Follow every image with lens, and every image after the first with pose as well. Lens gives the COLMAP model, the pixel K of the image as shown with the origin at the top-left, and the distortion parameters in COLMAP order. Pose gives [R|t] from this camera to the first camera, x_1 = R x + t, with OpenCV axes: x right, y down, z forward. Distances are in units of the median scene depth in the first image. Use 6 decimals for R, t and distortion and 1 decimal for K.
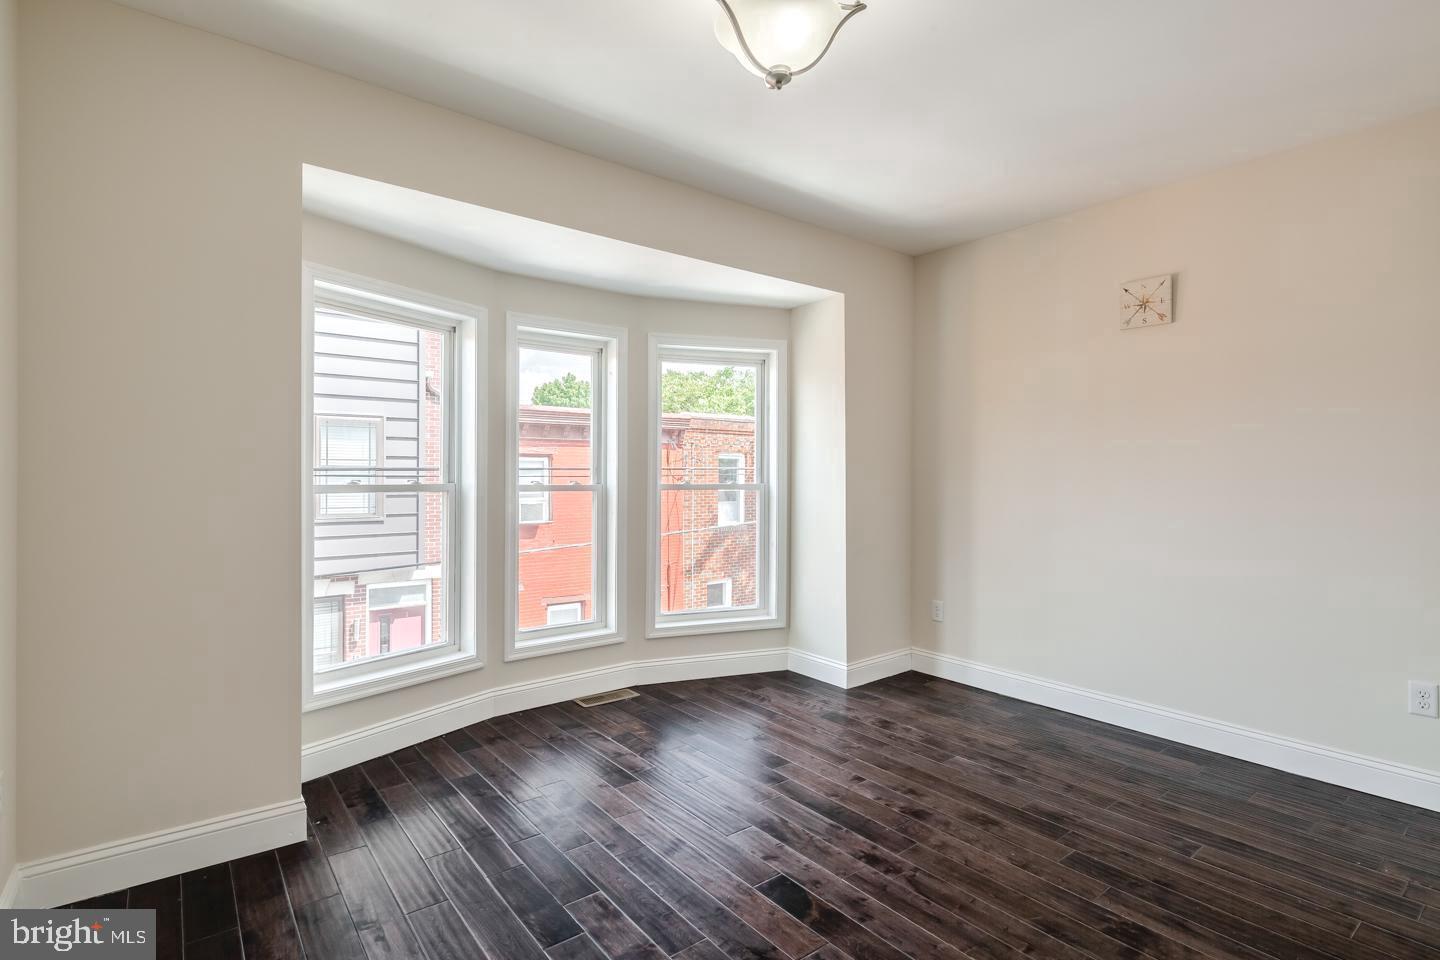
lens RADIAL K [[696.7, 0, 713.2], [0, 696.7, 482.5], [0, 0, 1]] dist [-0.002697, -0.000520]
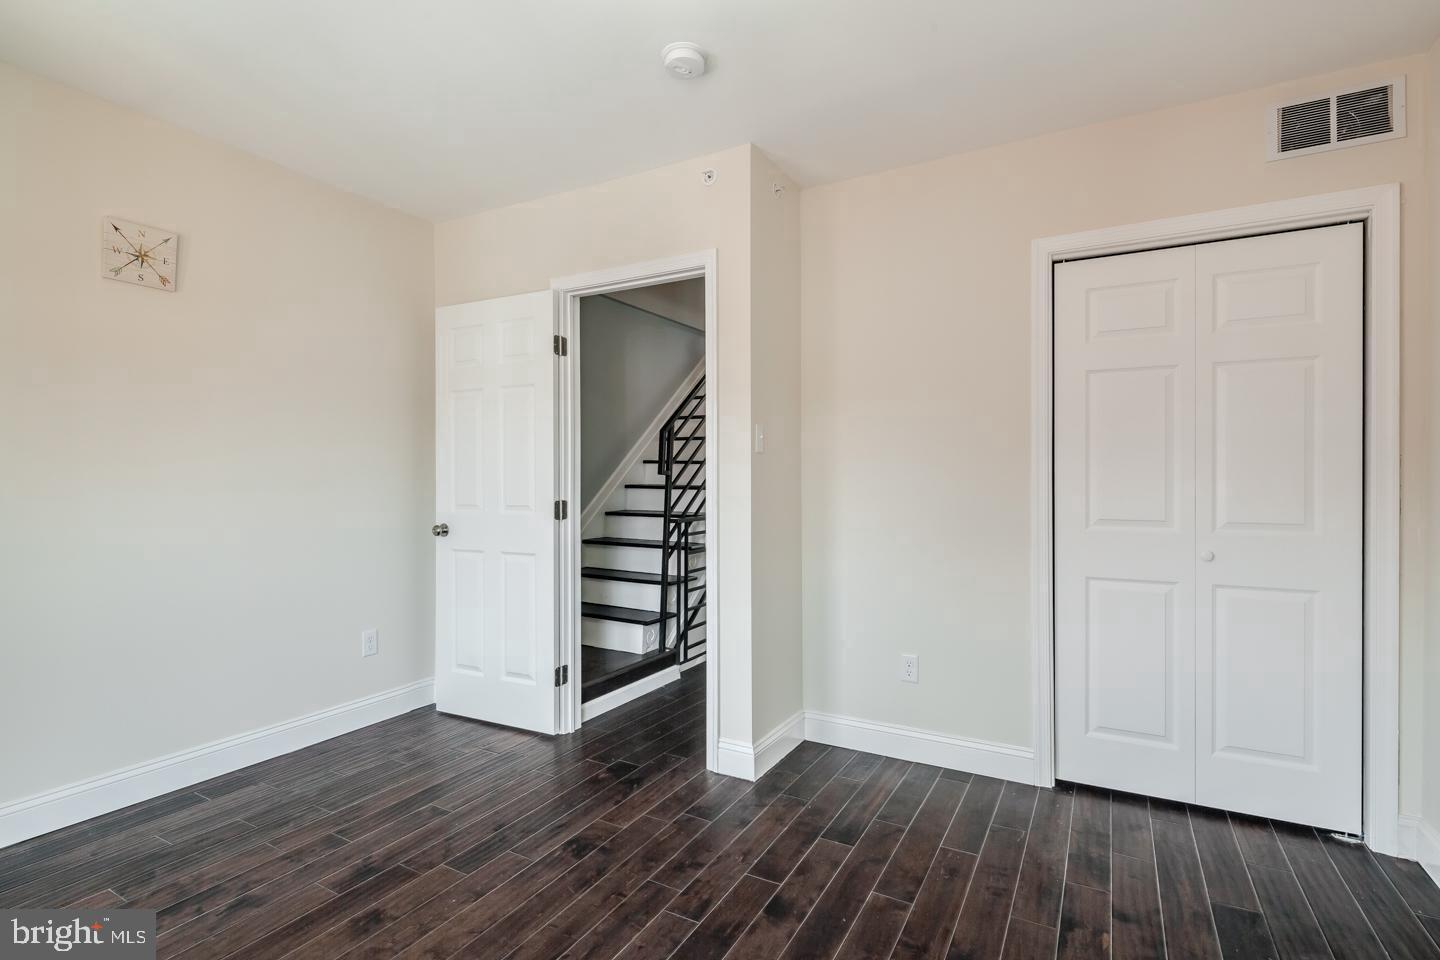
lens RADIAL K [[696.7, 0, 713.9], [0, 696.7, 472.4], [0, 0, 1]] dist [-0.002697, -0.000520]
pose [[-0.385438, -0.003382, 0.922728, -0.446445], [0.005343, 0.999968, 0.005897, -0.016823], [-0.922718, 0.007203, -0.385408, 0.885129]]
